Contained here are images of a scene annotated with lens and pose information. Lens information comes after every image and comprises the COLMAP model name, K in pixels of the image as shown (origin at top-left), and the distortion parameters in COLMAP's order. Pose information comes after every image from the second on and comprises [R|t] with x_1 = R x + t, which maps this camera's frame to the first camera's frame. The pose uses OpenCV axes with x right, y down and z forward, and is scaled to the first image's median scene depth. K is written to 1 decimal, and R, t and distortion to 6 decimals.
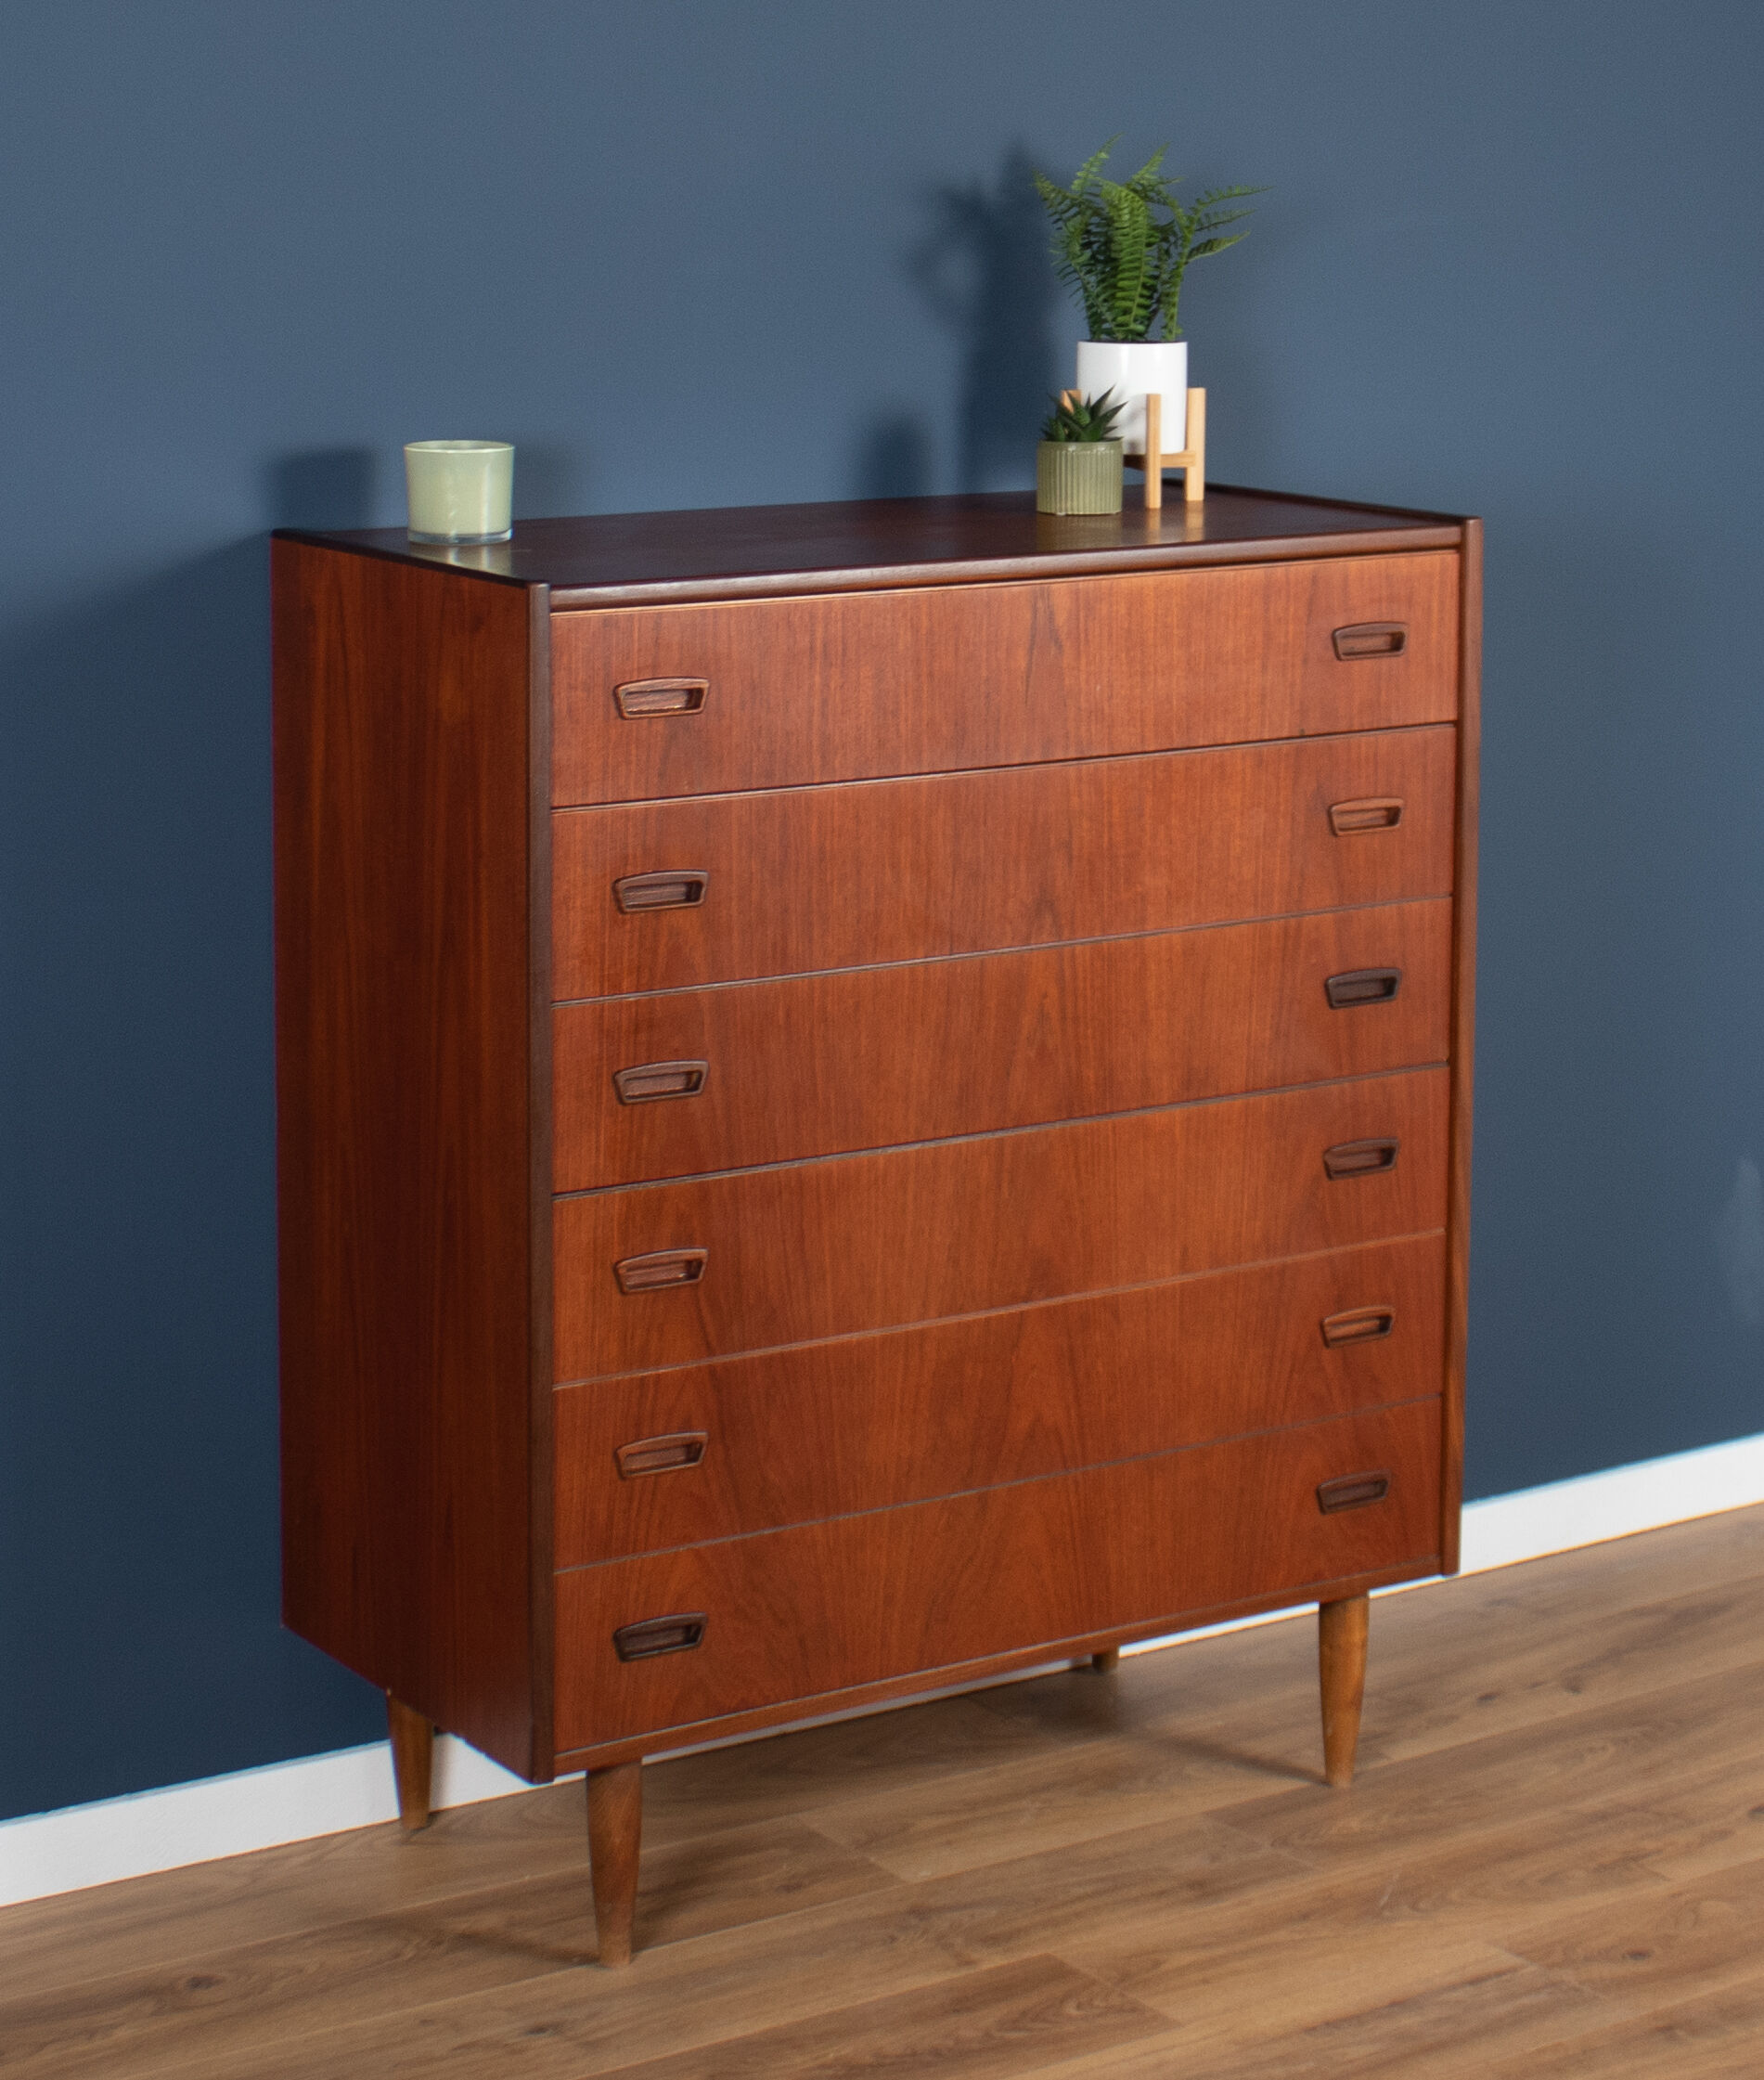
lens RADIAL K [[4668.6, 0, 997.8], [0, 4668.6, 769.6], [0, 0, 1]] dist [-0.064903, 0.000000]
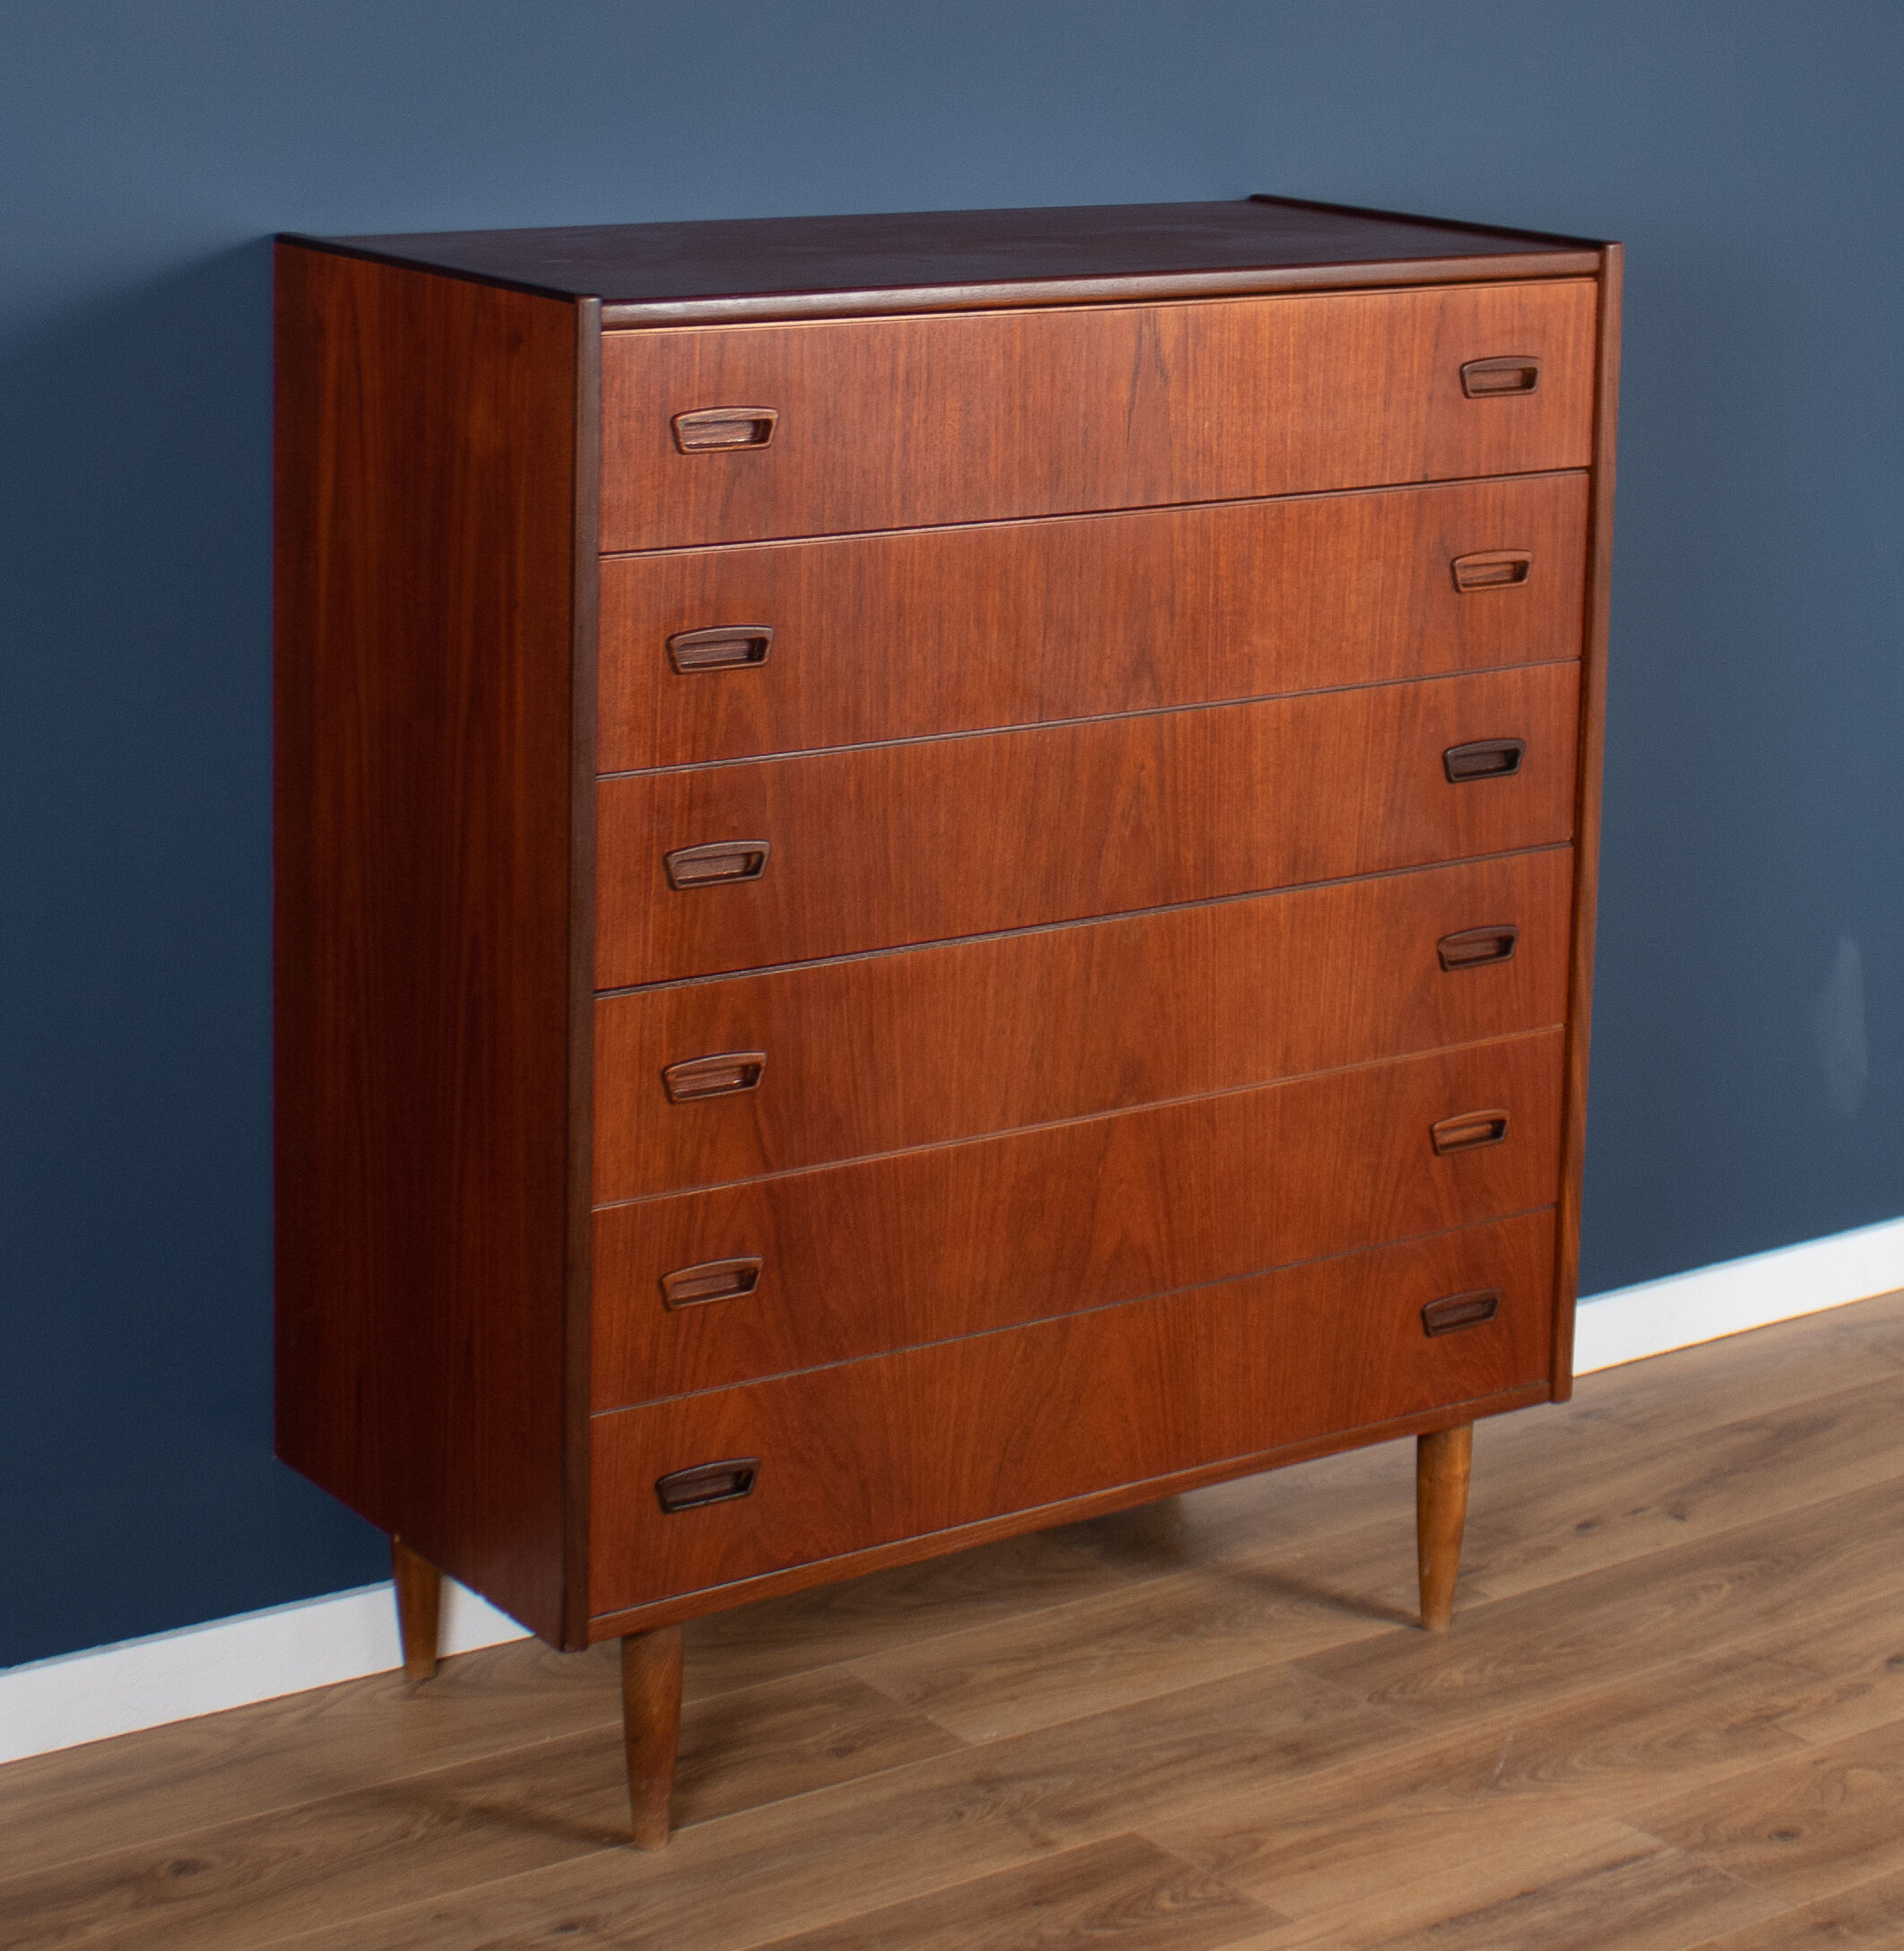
lens RADIAL K [[4509.9, 0, 1152.2], [0, 4509.9, 627.1], [0, 0, 1]] dist [-0.070575, 0.000000]
pose [[0.998656, 0.012437, 0.050312, -0.031532], [-0.013899, 0.999488, 0.028816, -0.003509], [-0.049928, -0.029476, 0.998318, 0.137011]]
